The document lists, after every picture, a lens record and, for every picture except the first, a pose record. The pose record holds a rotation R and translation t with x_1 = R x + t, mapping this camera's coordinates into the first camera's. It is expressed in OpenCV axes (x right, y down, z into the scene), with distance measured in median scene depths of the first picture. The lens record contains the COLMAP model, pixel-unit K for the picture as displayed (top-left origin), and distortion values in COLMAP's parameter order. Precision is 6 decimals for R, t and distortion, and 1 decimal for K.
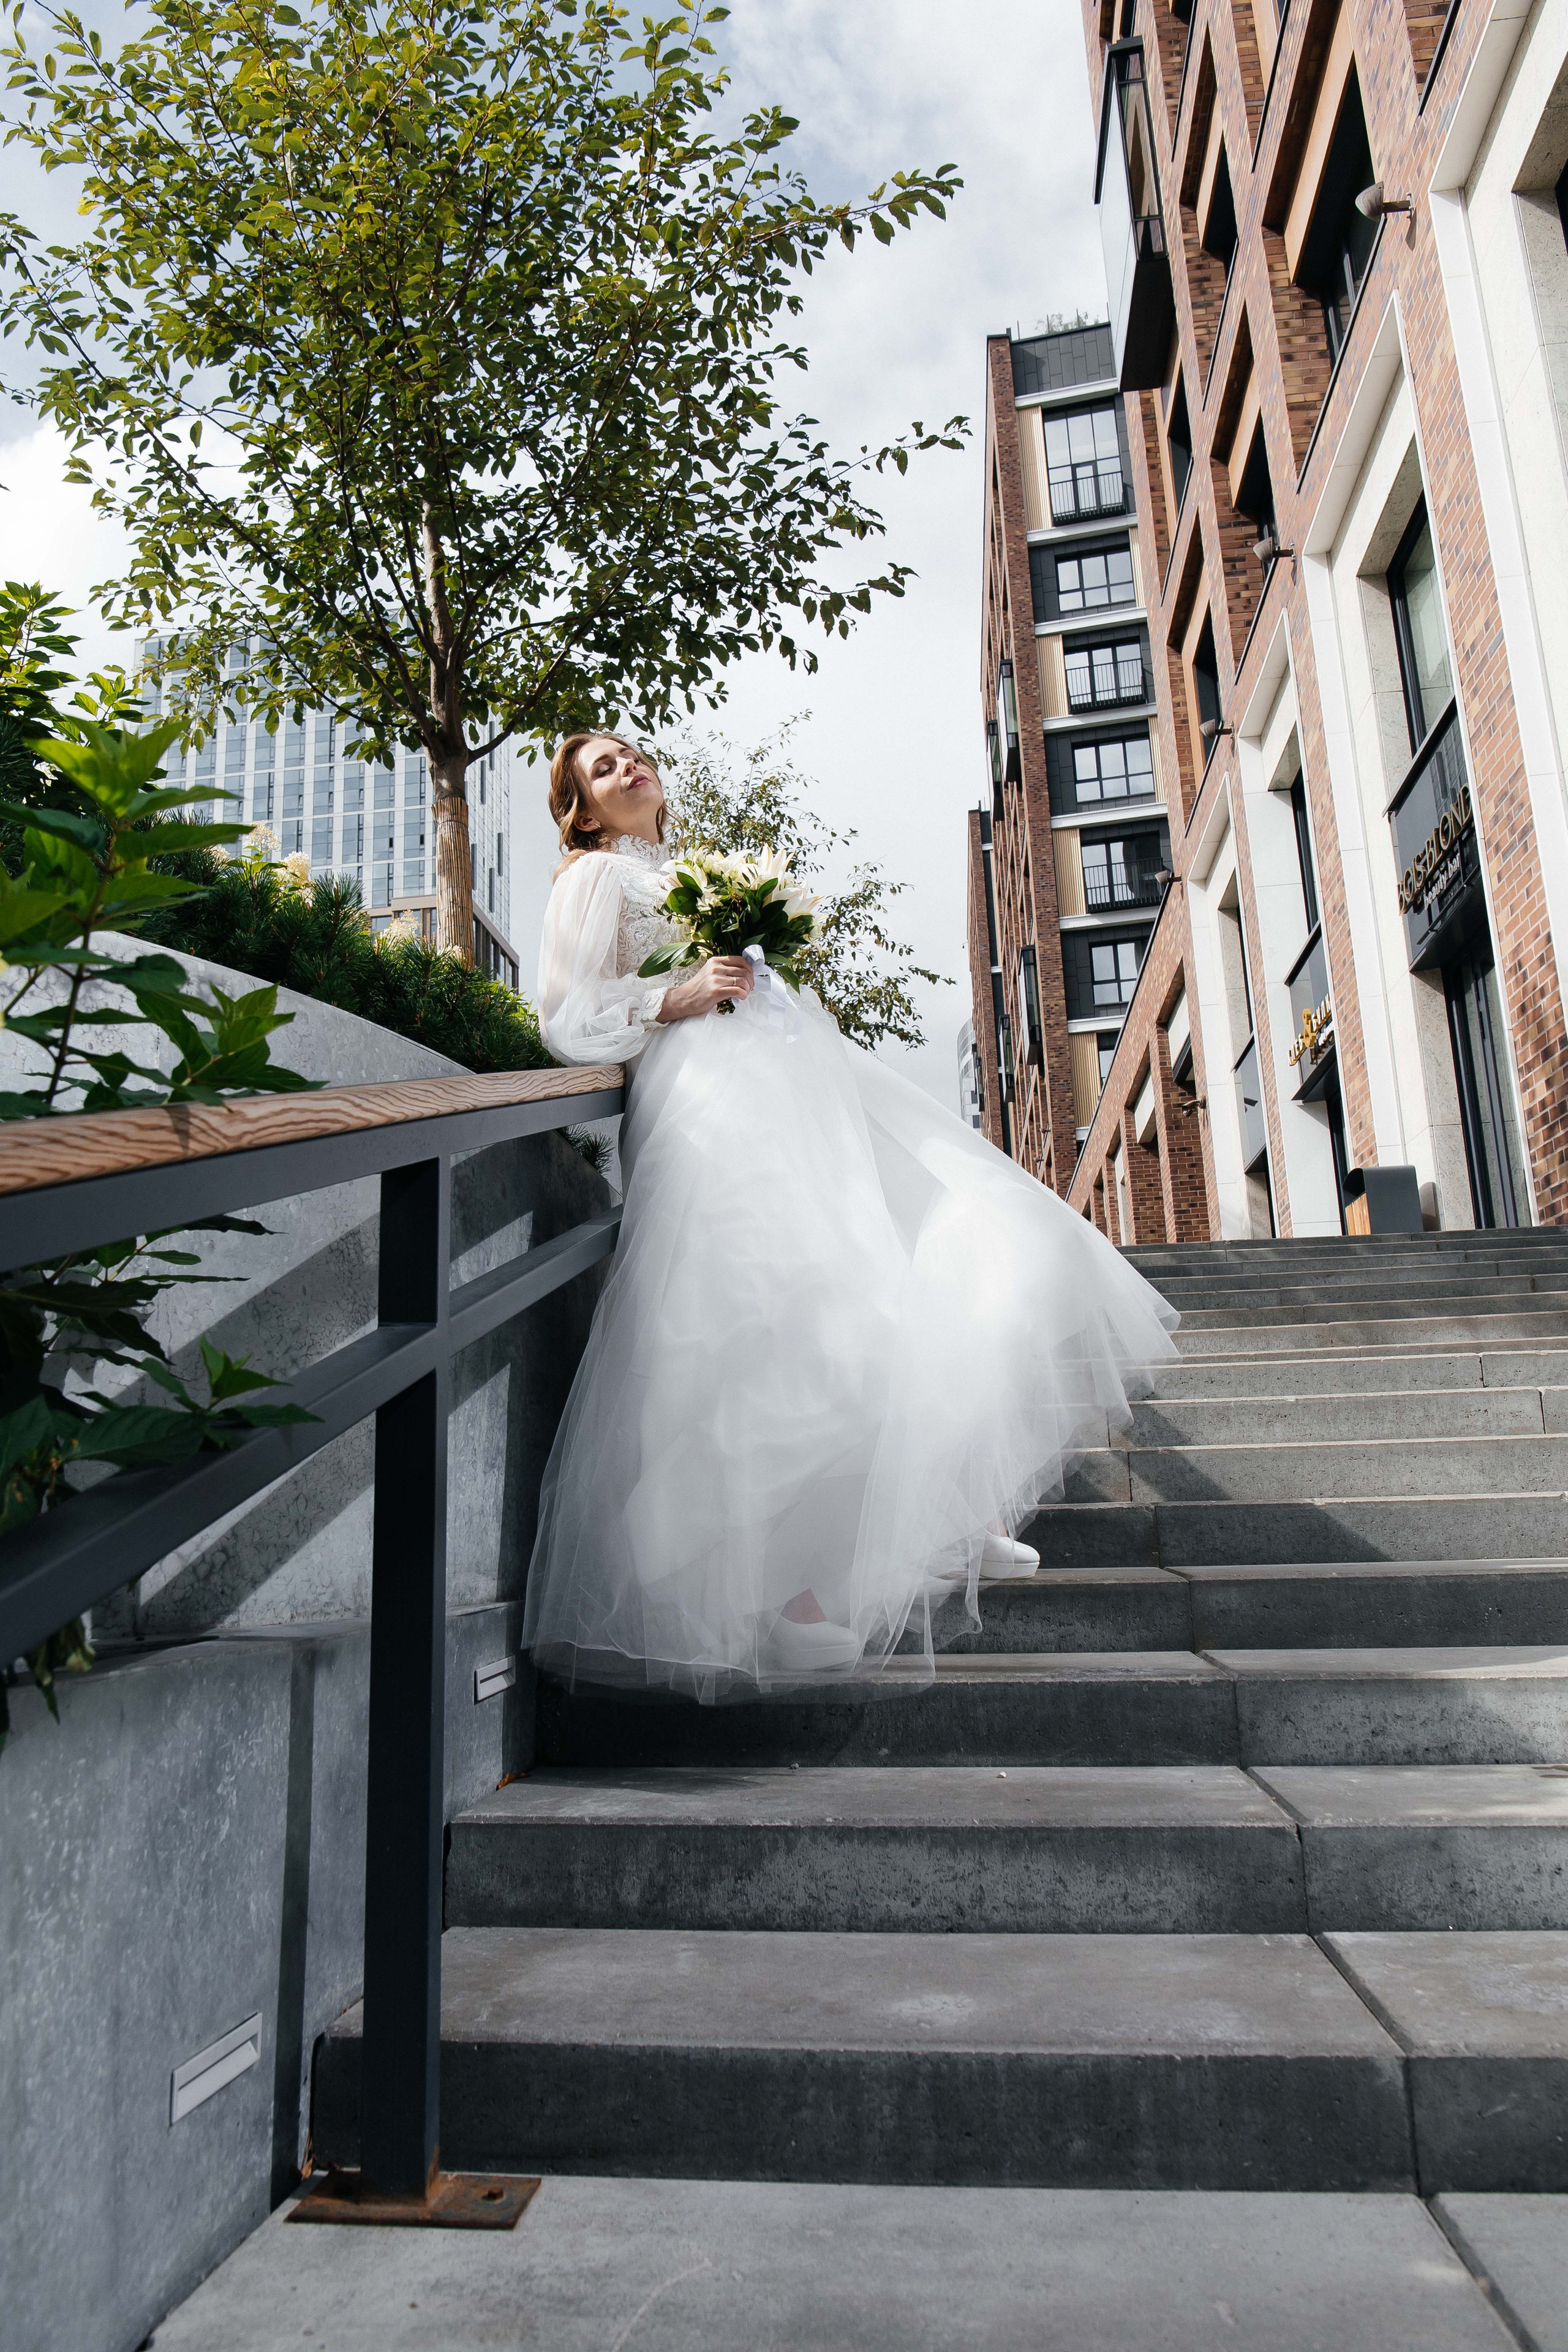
lens RADIAL K [[1653.1, 0, 771.5], [0, 1653.1, 1190.0], [0, 0, 1]] dist [-0.018062, -0.017097]
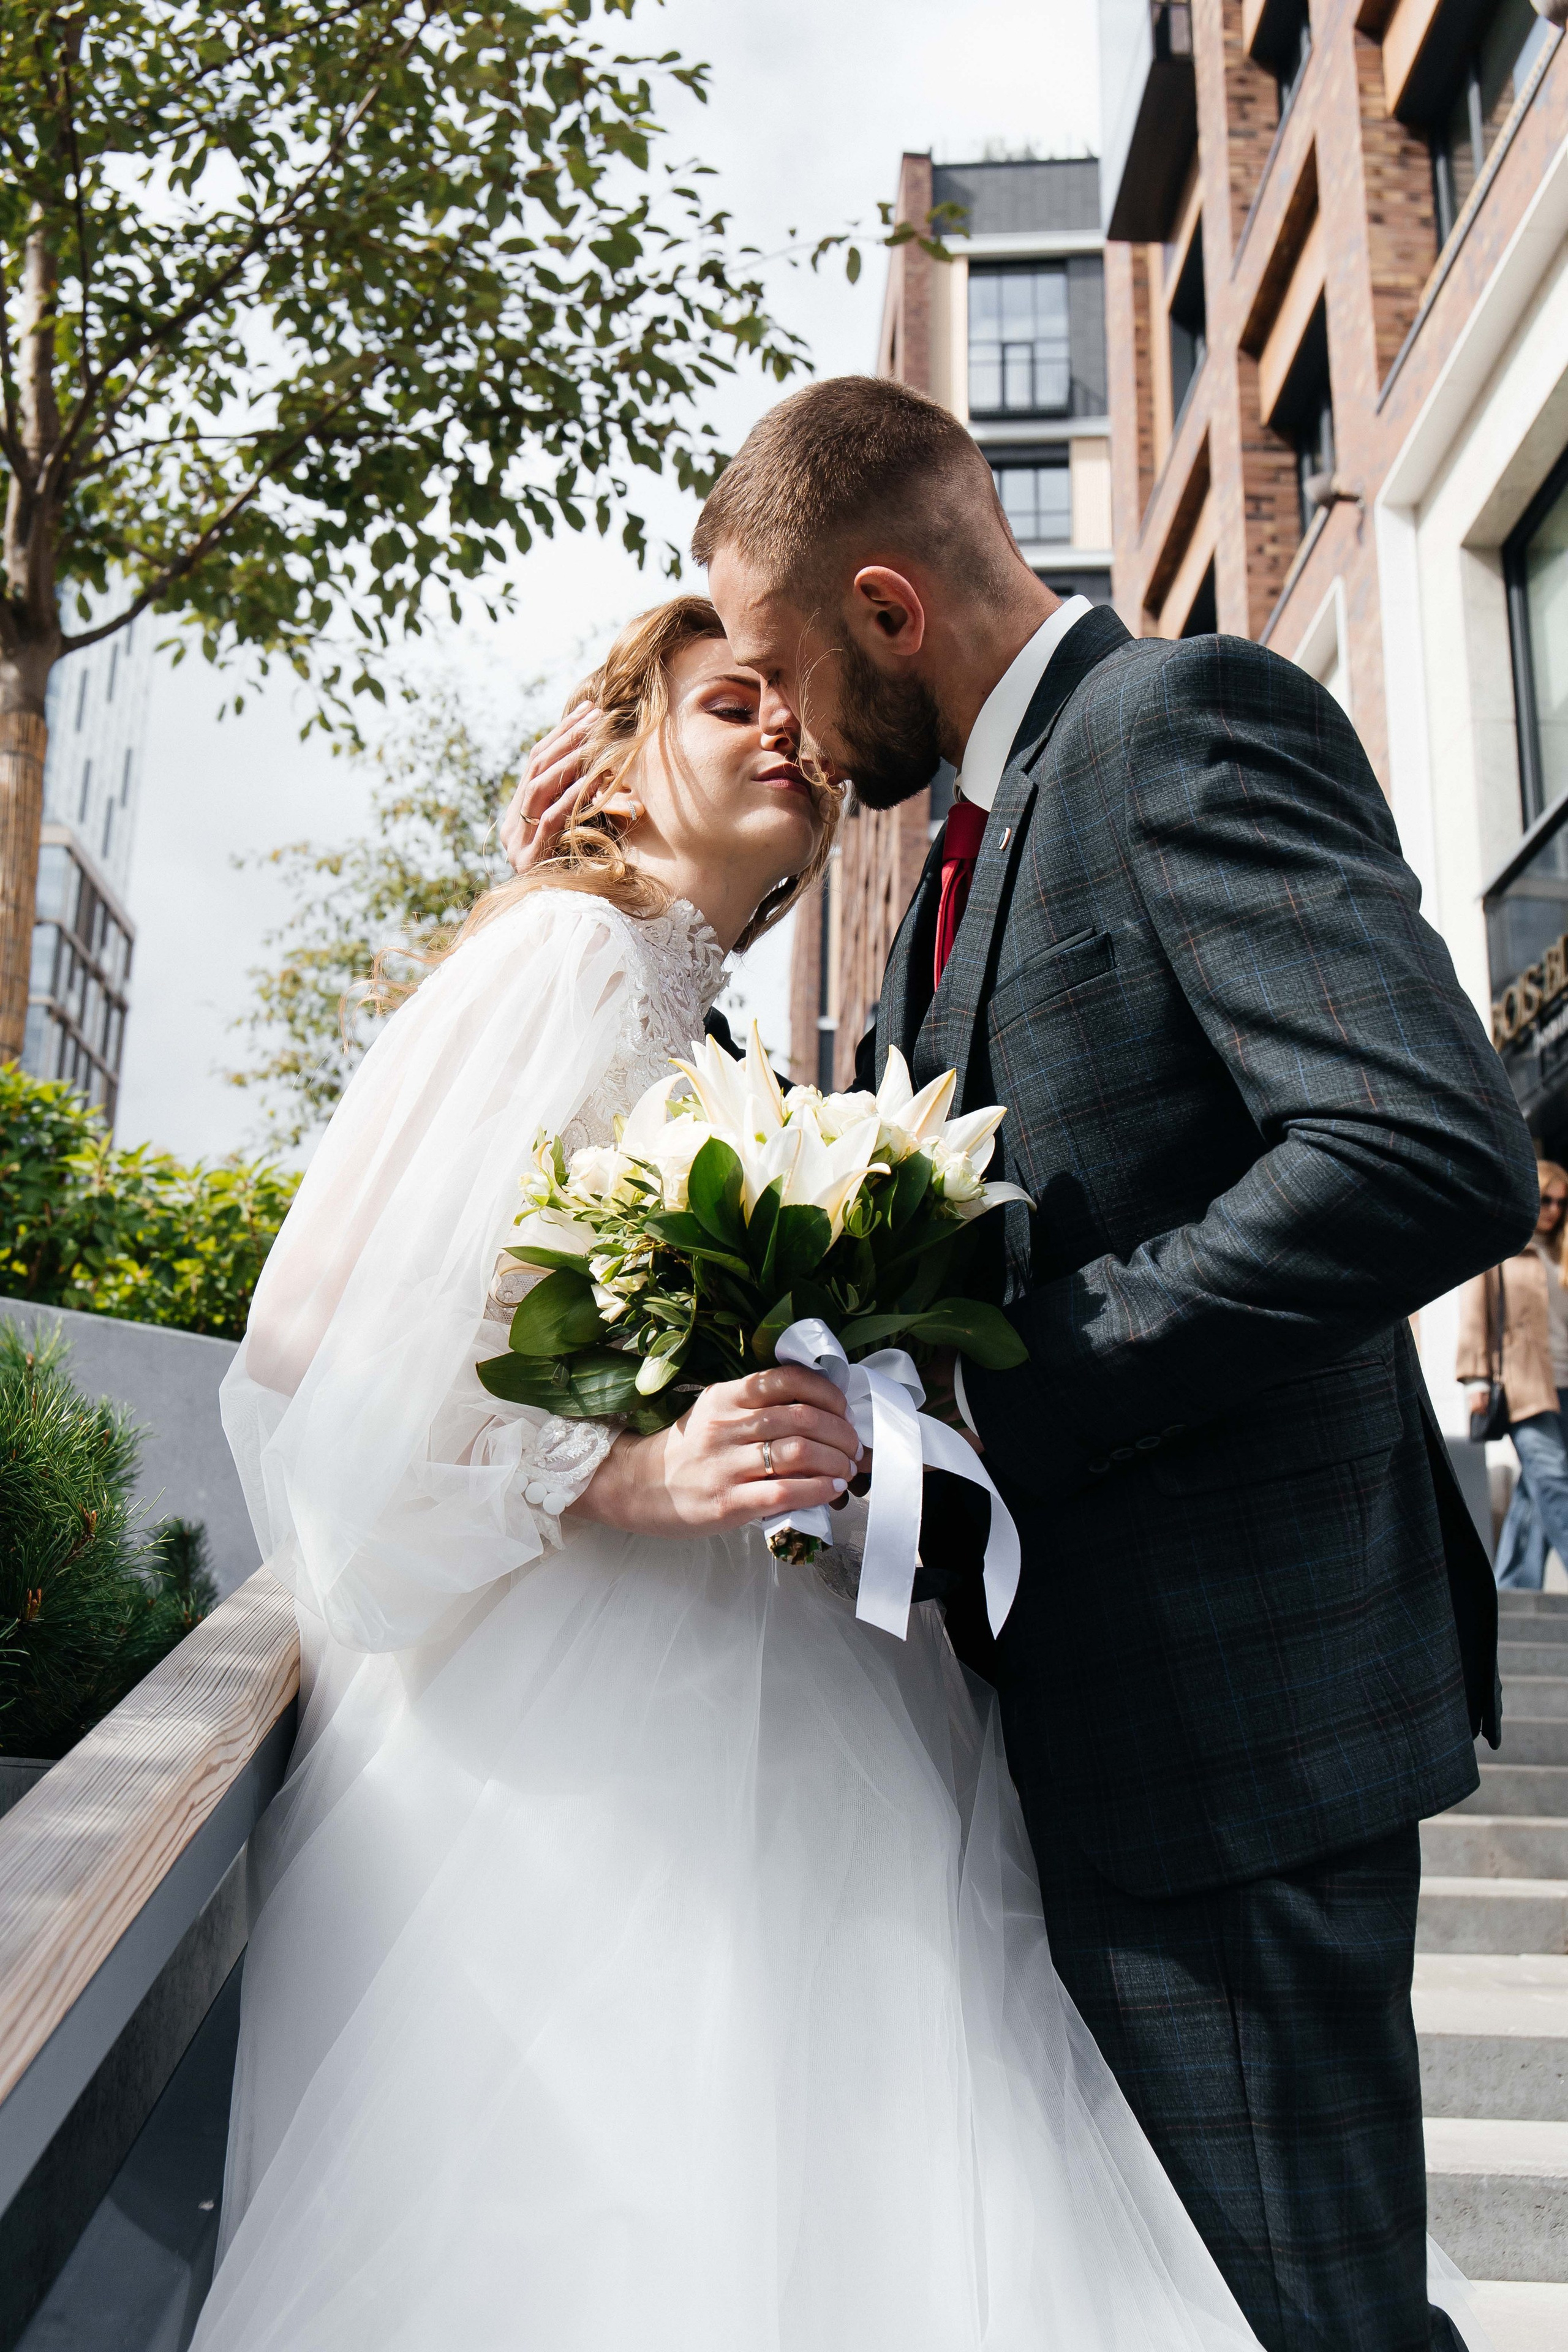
lens RADIAL K [[2351.3, 0, 784.0], [0, 2351.3, 1176.0], [0, 0, 1]] dist [-0.056804, 0.038347]
pose [[0.986835, 0.100883, 0.126408, -0.015446], [-0.093551, 0.993640, -0.062665, -0.040242], [-0.131926, 0.050014, 0.989997, 0.133845]]
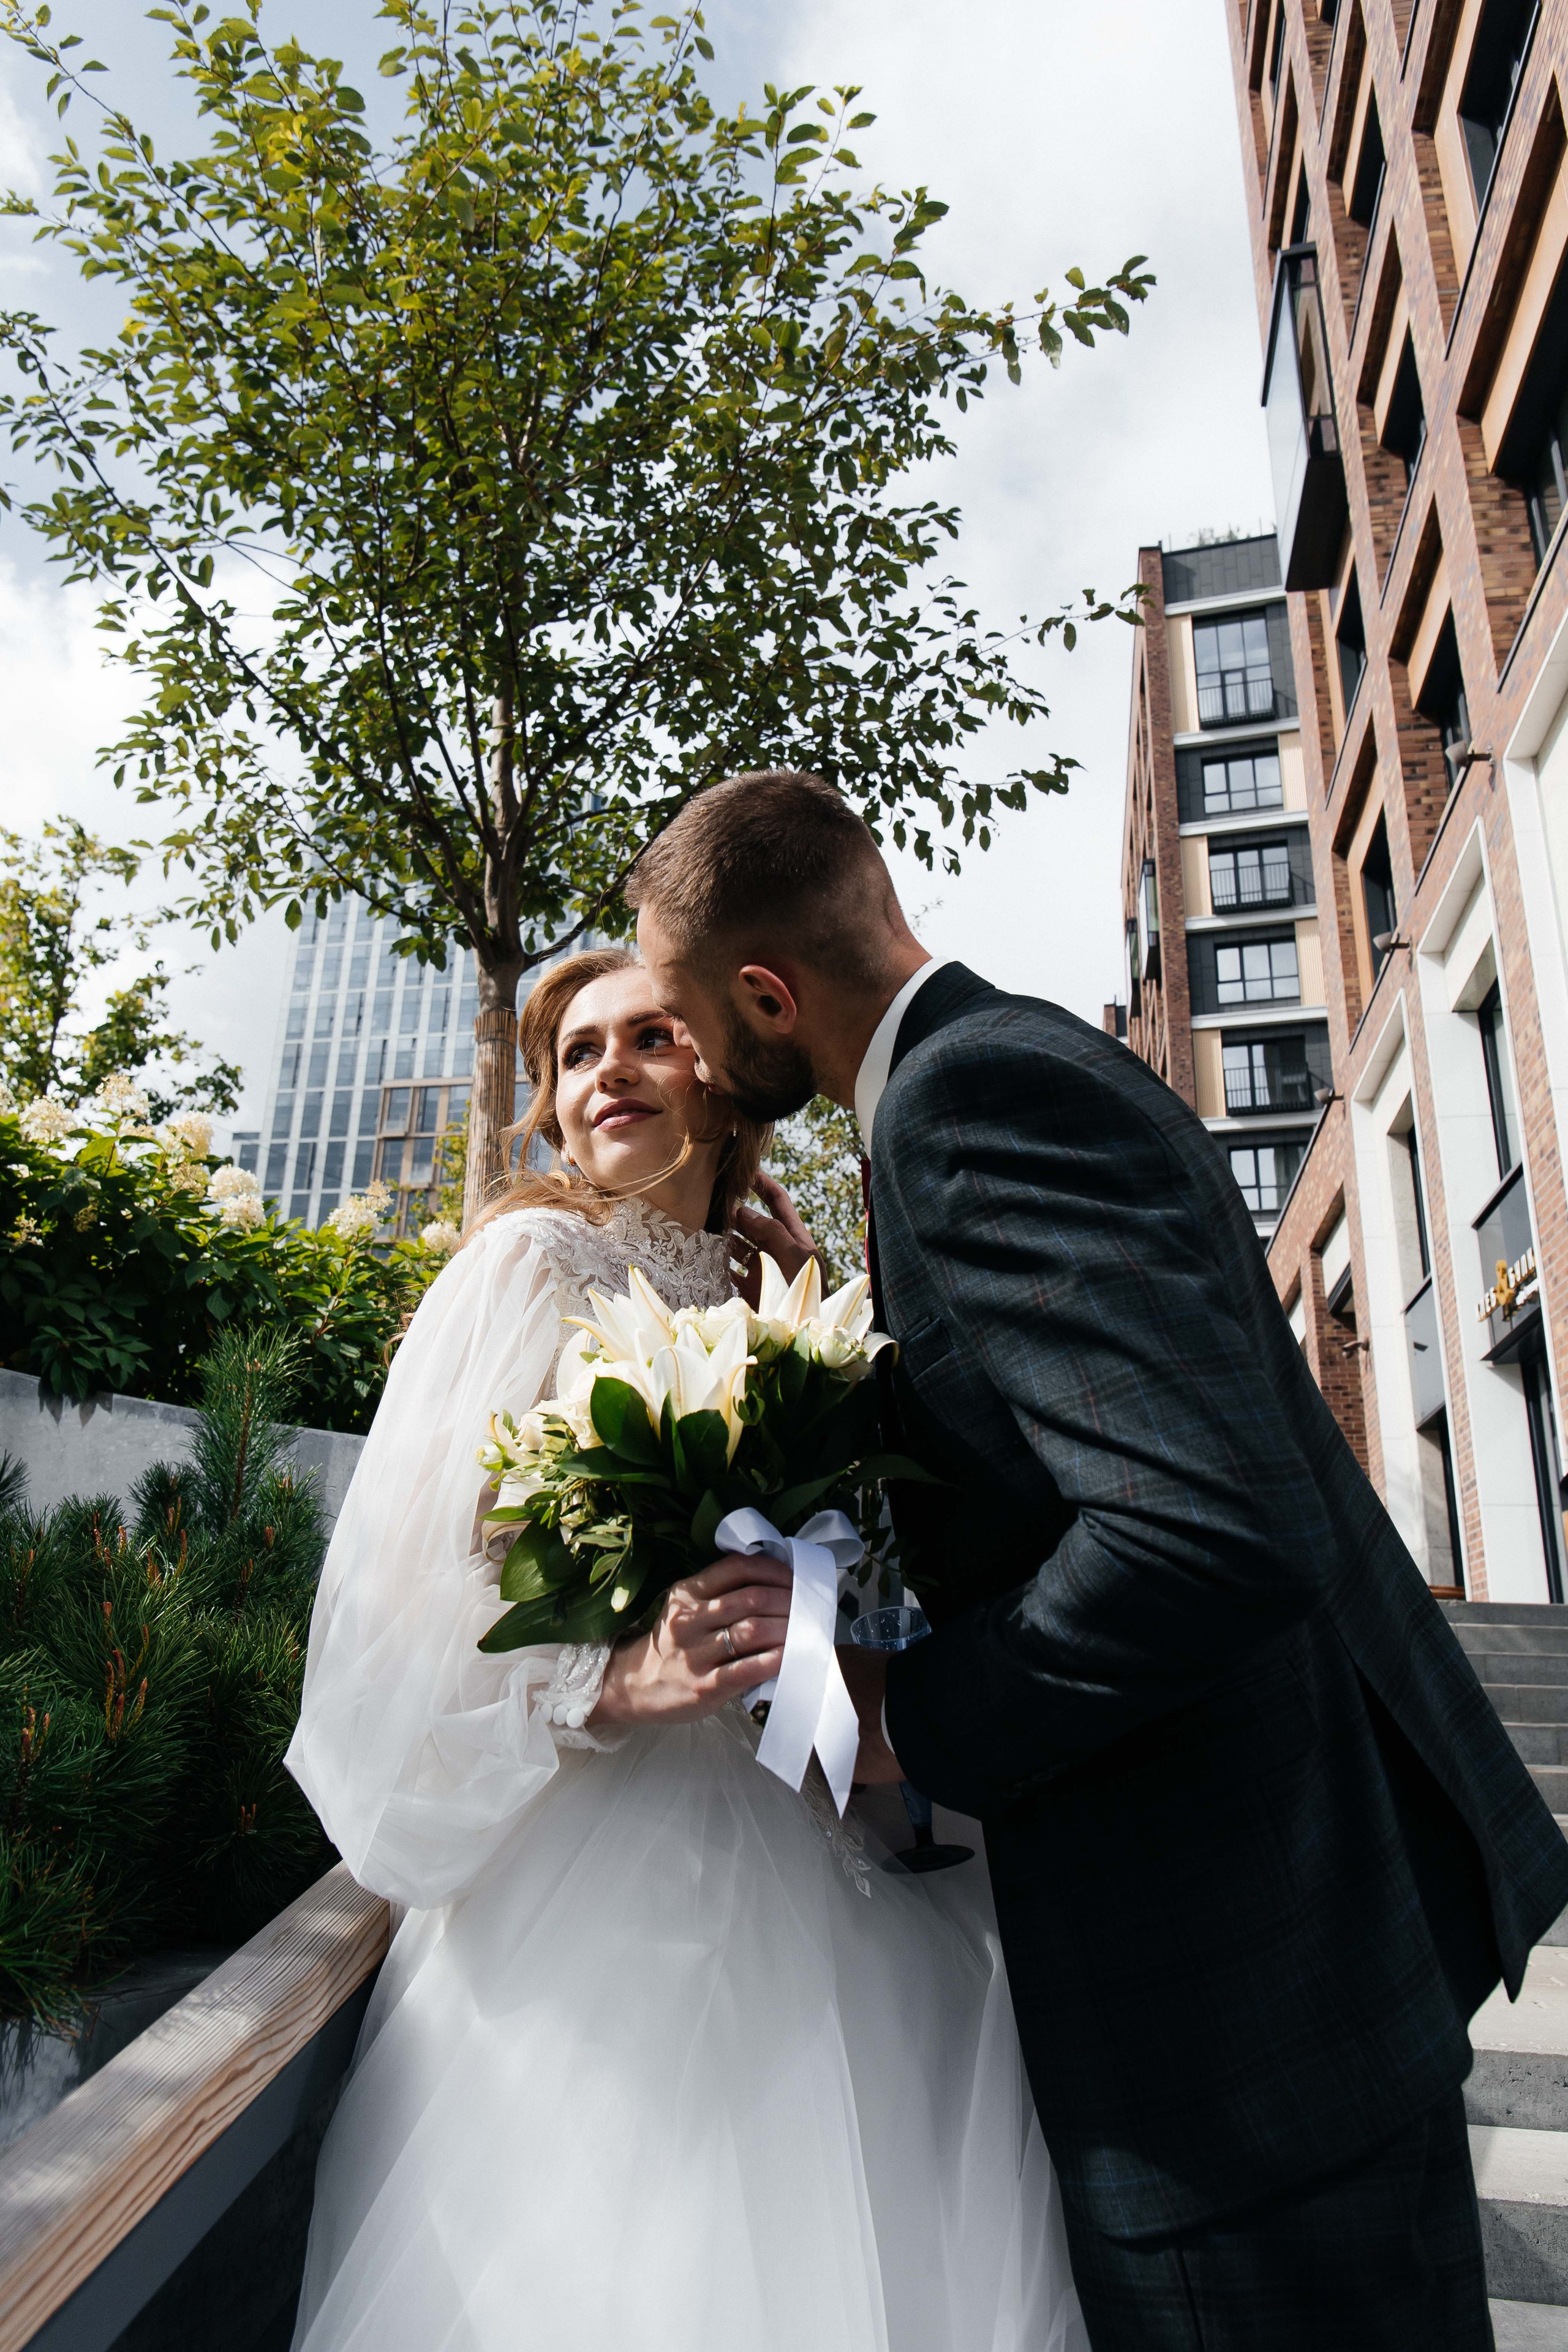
lens RADIAL K [[1642.0, 0, 763.7], [0, 1642.0, 1157.3], [0, 0, 1]] dist [-0.003474, -0.031438]
pose [[0.995569, 0.045794, -0.082126, 0.006110], [-0.055671, 0.990928, -0.122324, -0.054941], [0.075779, 0.126354, 0.989087, 0.158642]]
